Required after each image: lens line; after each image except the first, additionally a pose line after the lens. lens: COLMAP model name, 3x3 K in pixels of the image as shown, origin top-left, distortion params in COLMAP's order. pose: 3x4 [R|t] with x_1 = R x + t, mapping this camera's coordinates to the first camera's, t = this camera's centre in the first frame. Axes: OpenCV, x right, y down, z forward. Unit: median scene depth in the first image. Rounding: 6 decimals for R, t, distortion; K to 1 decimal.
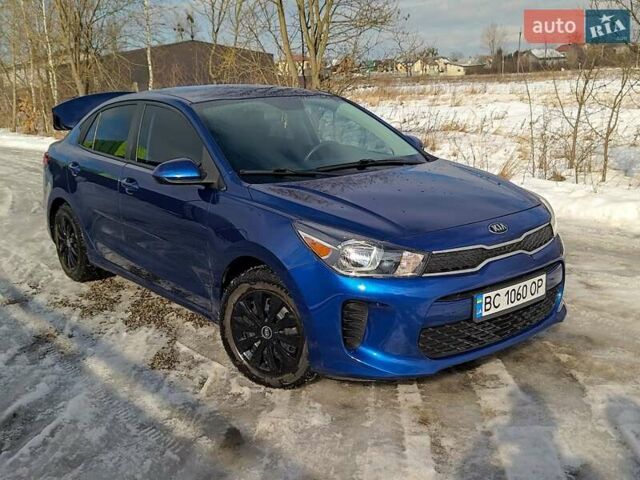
lens RADIAL K [[702.4, 0, 320.0], [0, 702.4, 240.0], [0, 0, 1]] dist [0.093377, -0.140327]
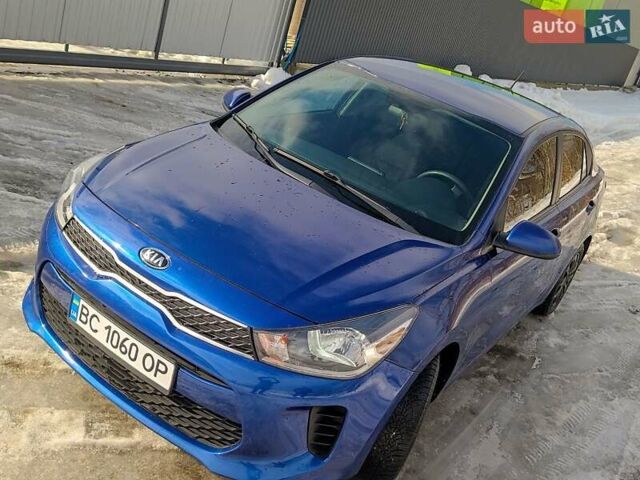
lens RADIAL K [[702.4, 0, 320.0], [0, 702.4, 240.0], [0, 0, 1]] dist [0.093377, -0.140327]
pose [[0.270760, 0.466242, -0.842204, 0.910079], [-0.494764, 0.817886, 0.293718, -0.334511], [0.825771, 0.337165, 0.452131, 0.794547]]
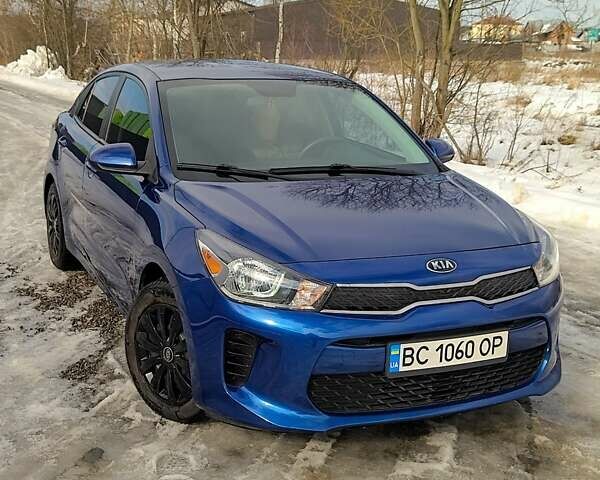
lens RADIAL K [[878.5, 0, 300.0], [0, 878.5, 240.0], [0, 0, 1]] dist [0.078186, -0.038674]
pose [[0.966760, 0.113436, -0.229146, 0.320213], [-0.114123, 0.993413, 0.010297, -0.037677], [0.228805, 0.016196, 0.973338, -0.012799]]
